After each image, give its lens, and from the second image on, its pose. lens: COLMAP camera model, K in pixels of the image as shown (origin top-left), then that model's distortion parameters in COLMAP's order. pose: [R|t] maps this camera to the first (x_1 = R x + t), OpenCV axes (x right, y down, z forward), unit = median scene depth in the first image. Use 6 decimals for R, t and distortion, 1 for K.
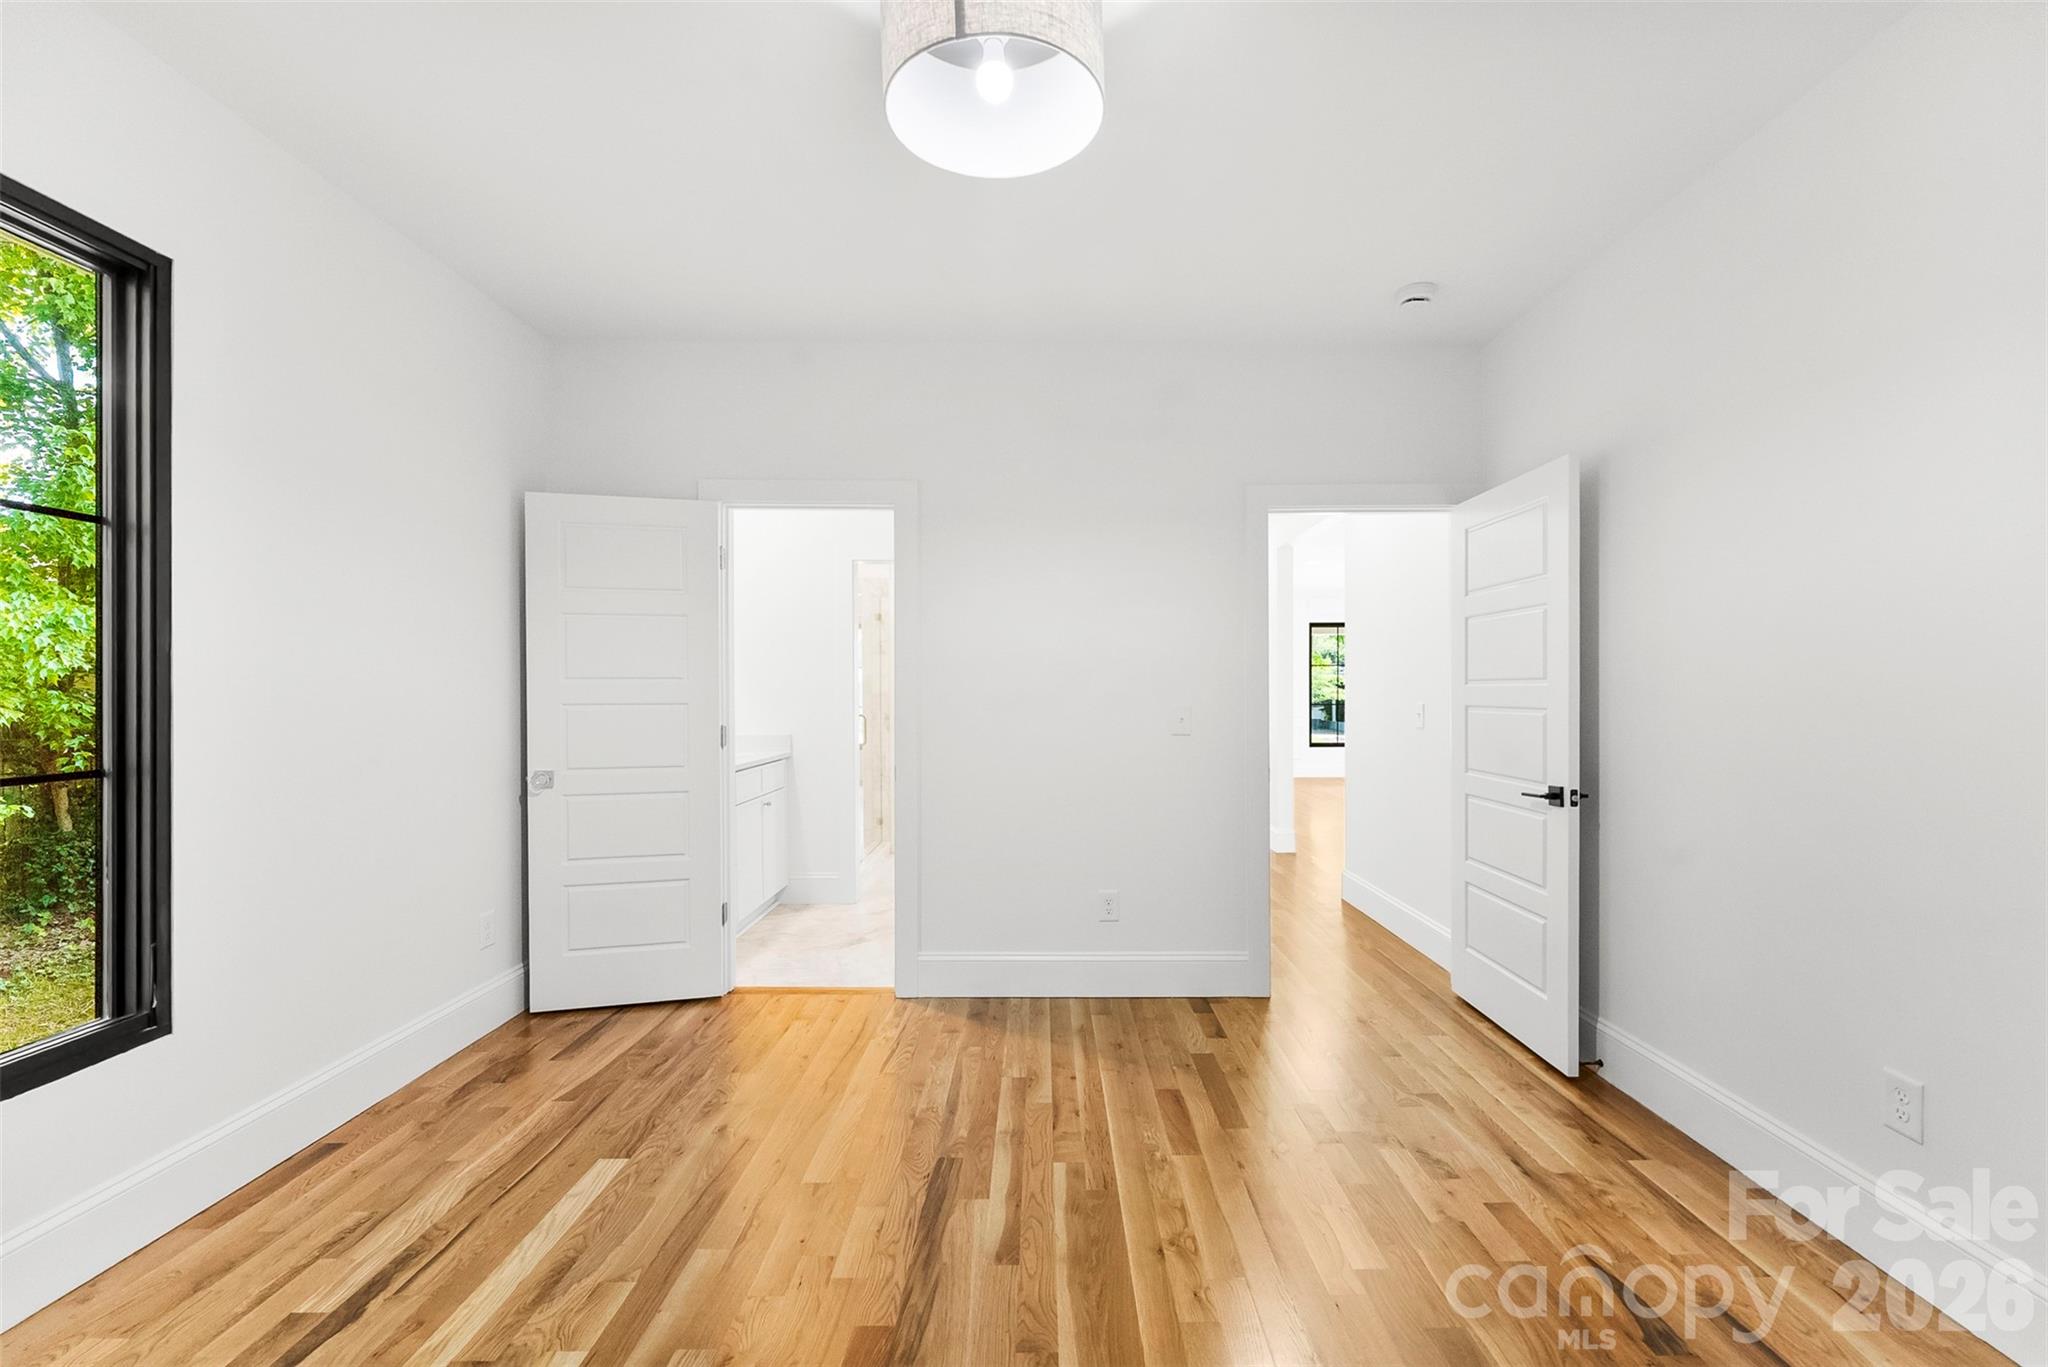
lens RADIAL K [[835.3, 0, 1024.0], [0, 835.3, 683.5], [0, 0, 1]] dist [0.001164, -0.000250]
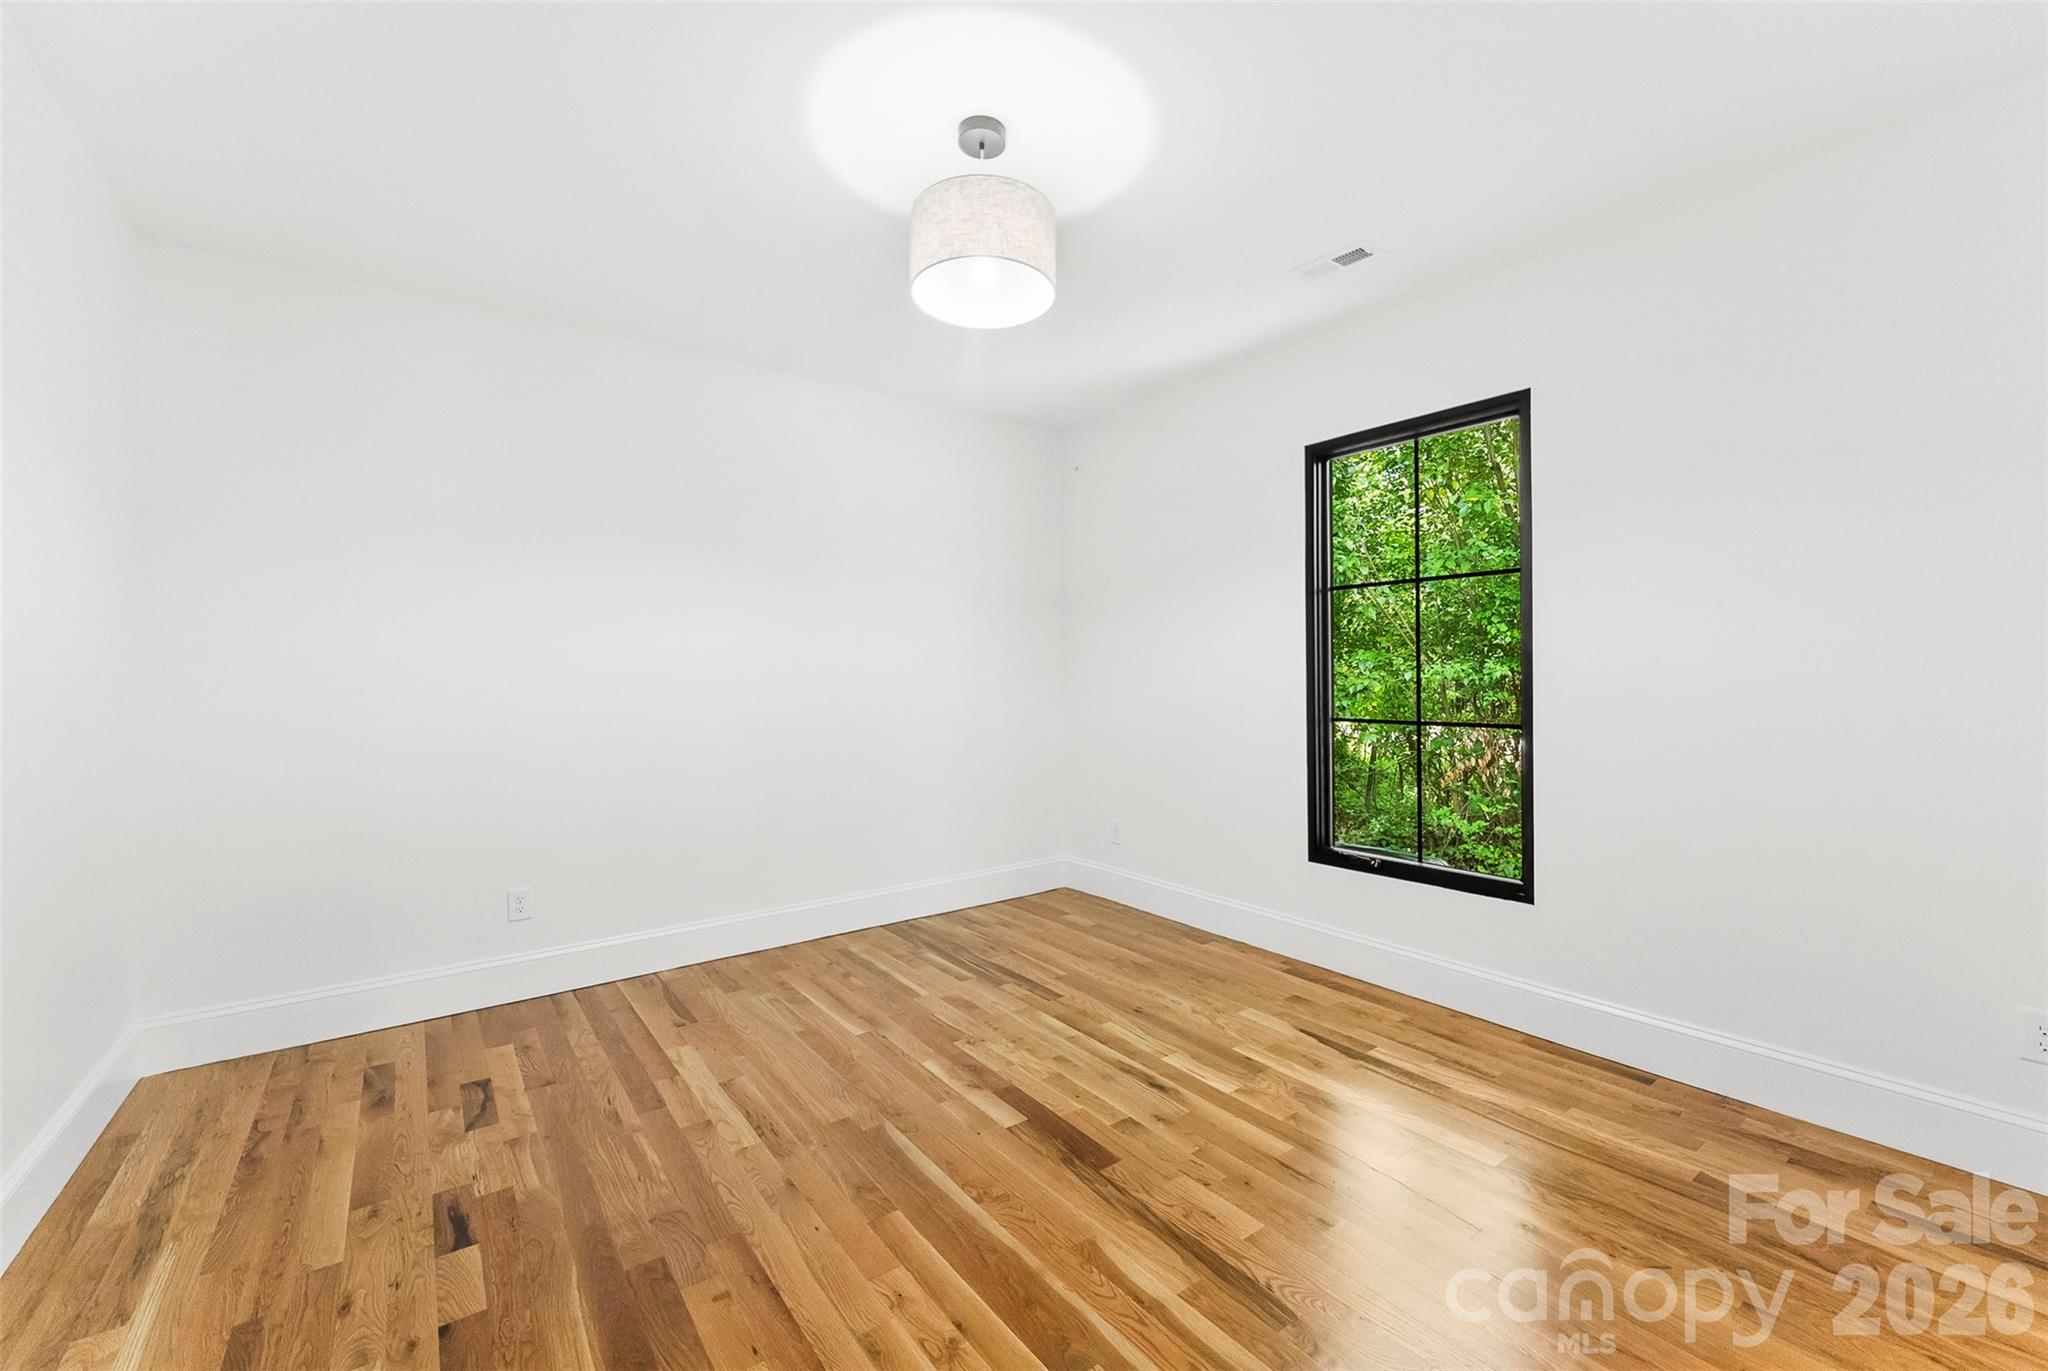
lens RADIAL K [[816.9, 0, 1024.5], [0, 816.9, 662.0], [0, 0, 1]] dist [0.000185, -0.000089]
pose [[-0.783492, -0.007652, -0.621355, 0.615772], [0.008055, 0.999715, -0.022469, 0.017850], [0.621350, -0.022610, -0.783207, 1.657678]]
